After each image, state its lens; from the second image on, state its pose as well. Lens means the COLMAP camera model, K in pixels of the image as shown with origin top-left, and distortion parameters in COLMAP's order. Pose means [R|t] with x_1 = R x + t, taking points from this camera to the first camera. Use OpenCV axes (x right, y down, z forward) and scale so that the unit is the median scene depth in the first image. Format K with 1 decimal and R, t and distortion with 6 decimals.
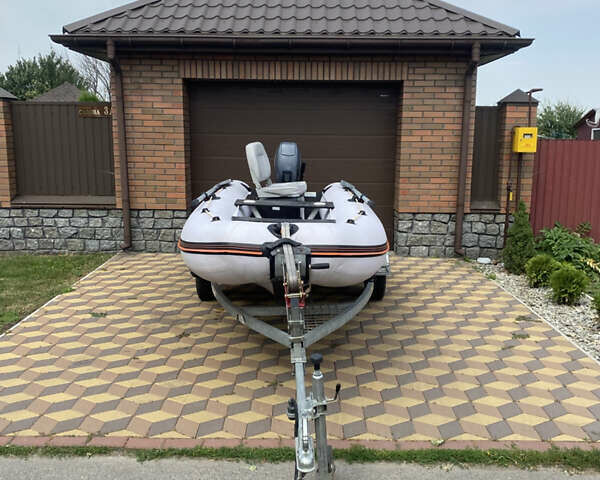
lens RADIAL K [[621.3, 0, 301.1], [0, 621.3, 223.6], [0, 0, 1]] dist [0.151577, -0.391181]
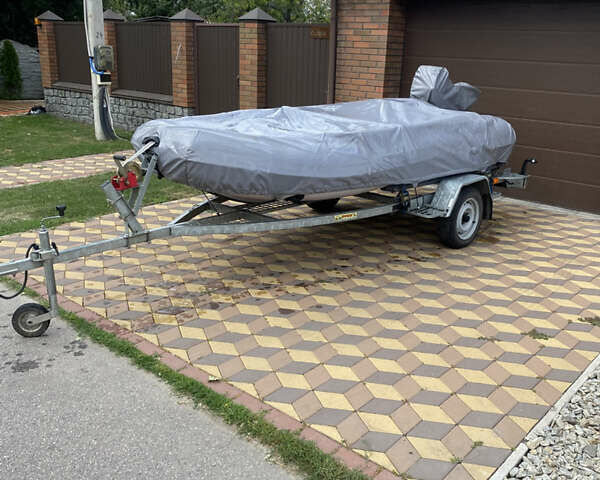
lens RADIAL K [[621.3, 0, 301.1], [0, 621.3, 223.6], [0, 0, 1]] dist [0.151577, -0.391181]
pose [[0.752878, 0.195249, -0.628532, 0.602481], [-0.125432, 0.980046, 0.154198, -0.034423], [0.646097, -0.037254, 0.762346, 0.251729]]
